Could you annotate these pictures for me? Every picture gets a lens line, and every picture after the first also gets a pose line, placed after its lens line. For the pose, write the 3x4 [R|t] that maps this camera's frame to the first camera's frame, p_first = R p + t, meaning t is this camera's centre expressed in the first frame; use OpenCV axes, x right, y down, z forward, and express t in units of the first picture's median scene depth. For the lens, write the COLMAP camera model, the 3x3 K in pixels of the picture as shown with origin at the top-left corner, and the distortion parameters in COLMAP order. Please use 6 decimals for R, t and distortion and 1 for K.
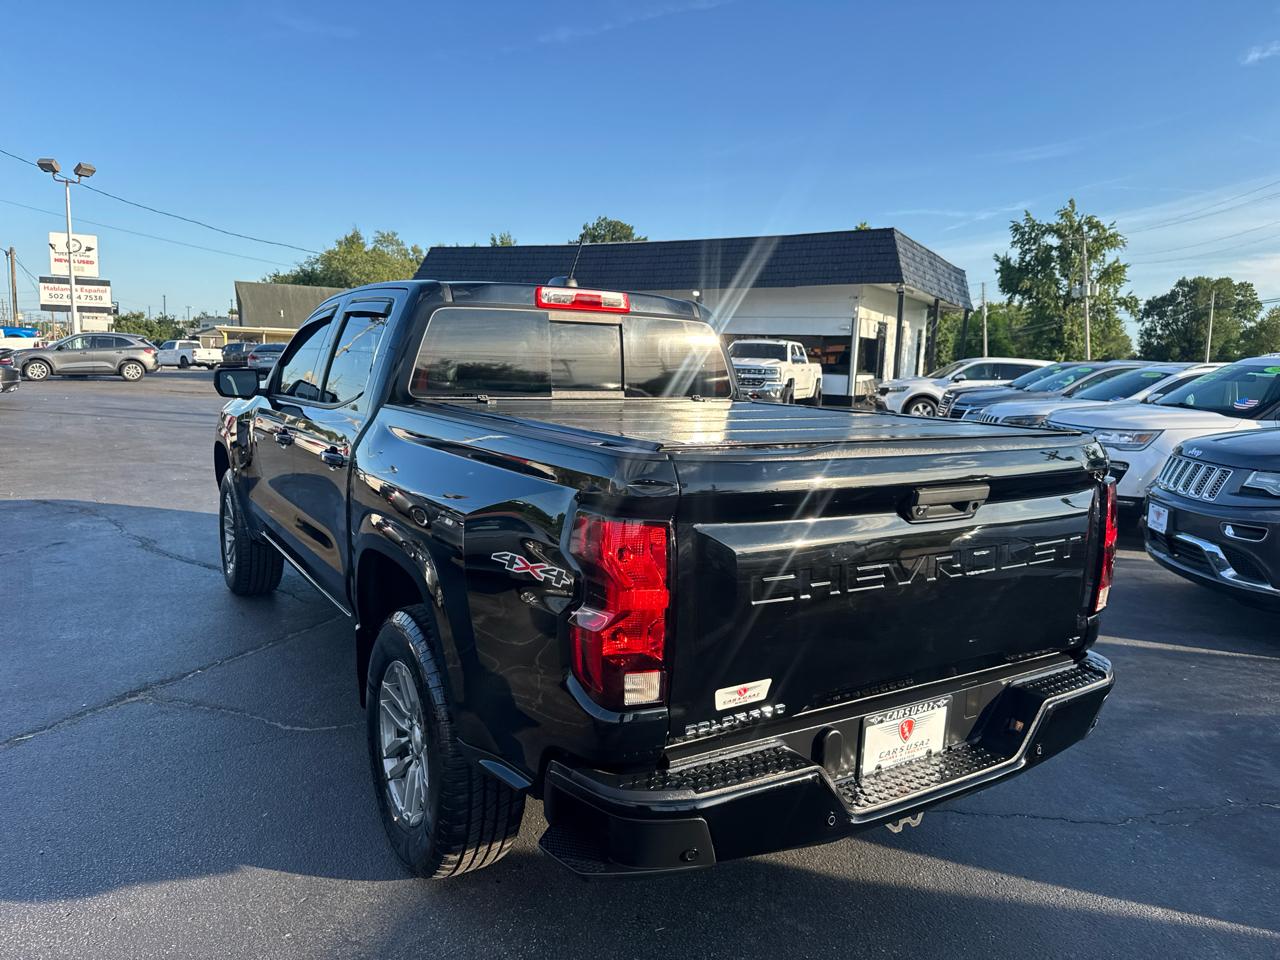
lens RADIAL K [[962.7, 0, 670.4], [0, 962.7, 480.1], [0, 0, 1]] dist [0.004592, -0.001122]
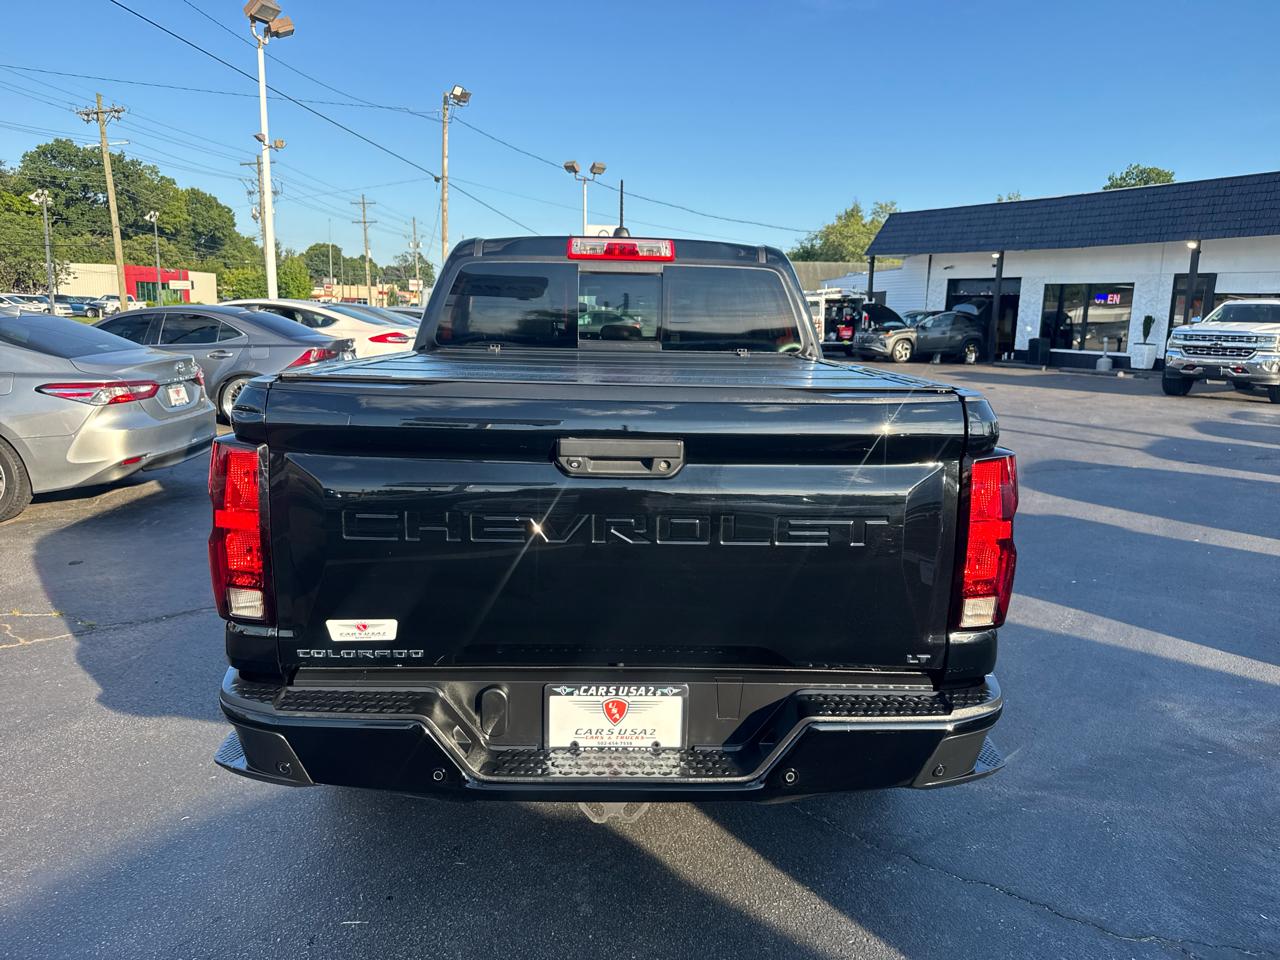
lens RADIAL K [[958.6, 0, 654.4], [0, 958.6, 473.5], [0, 0, 1]] dist [0.117338, -0.152394]
pose [[0.850697, 0.072720, -0.520602, 0.091226], [-0.062331, 0.997352, 0.037462, 0.000275], [0.521948, 0.000580, 0.852977, 0.031446]]
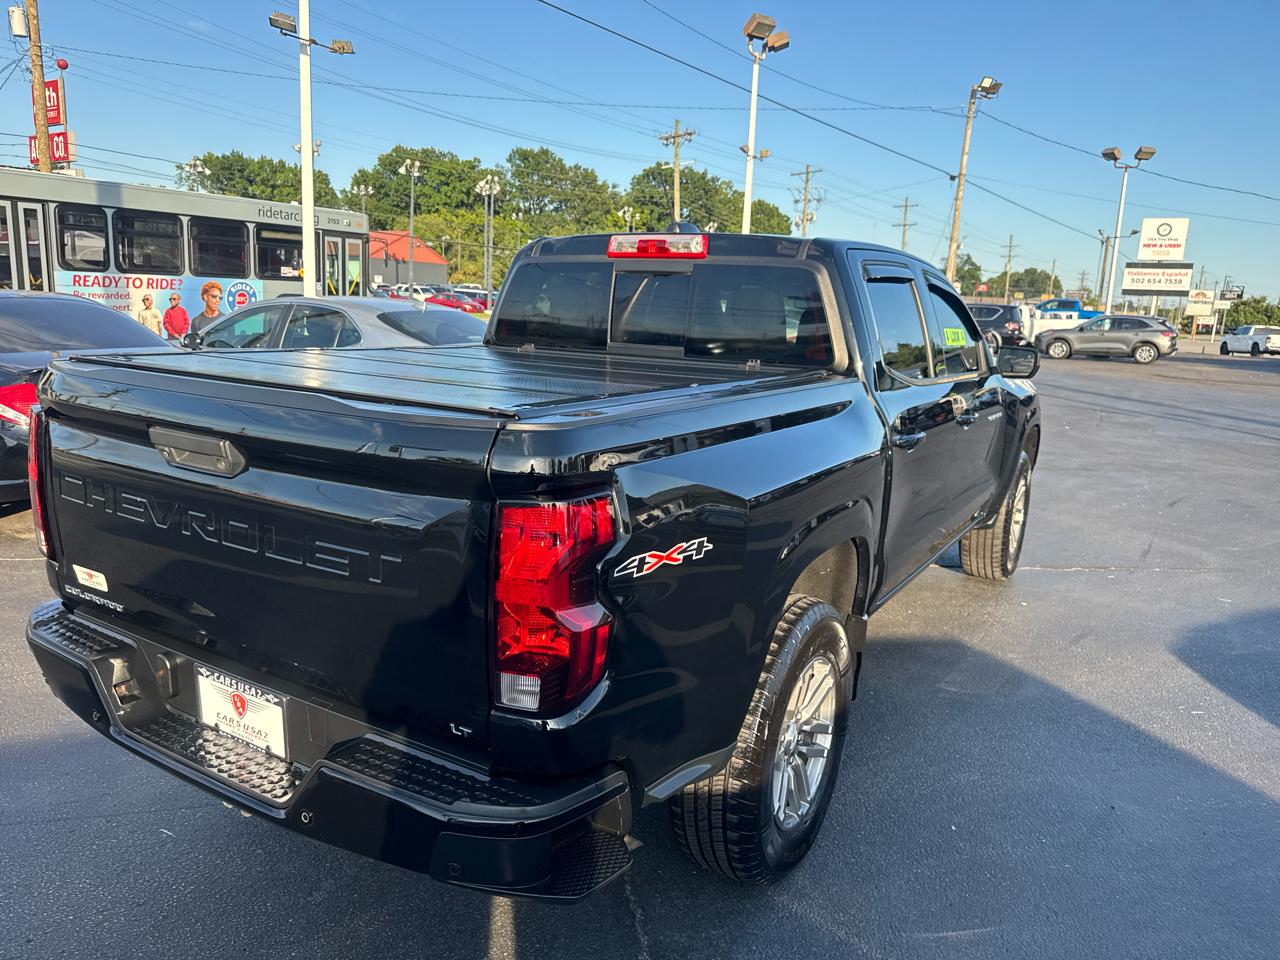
lens RADIAL K [[946.5, 0, 633.8], [0, 946.5, 504.2], [0, 0, 1]] dist [0.049184, -0.056134]
pose [[0.404004, 0.183485, -0.896166, 0.145755], [-0.150150, 0.979690, 0.132896, -0.012568], [0.902350, 0.080869, 0.423349, 0.117630]]
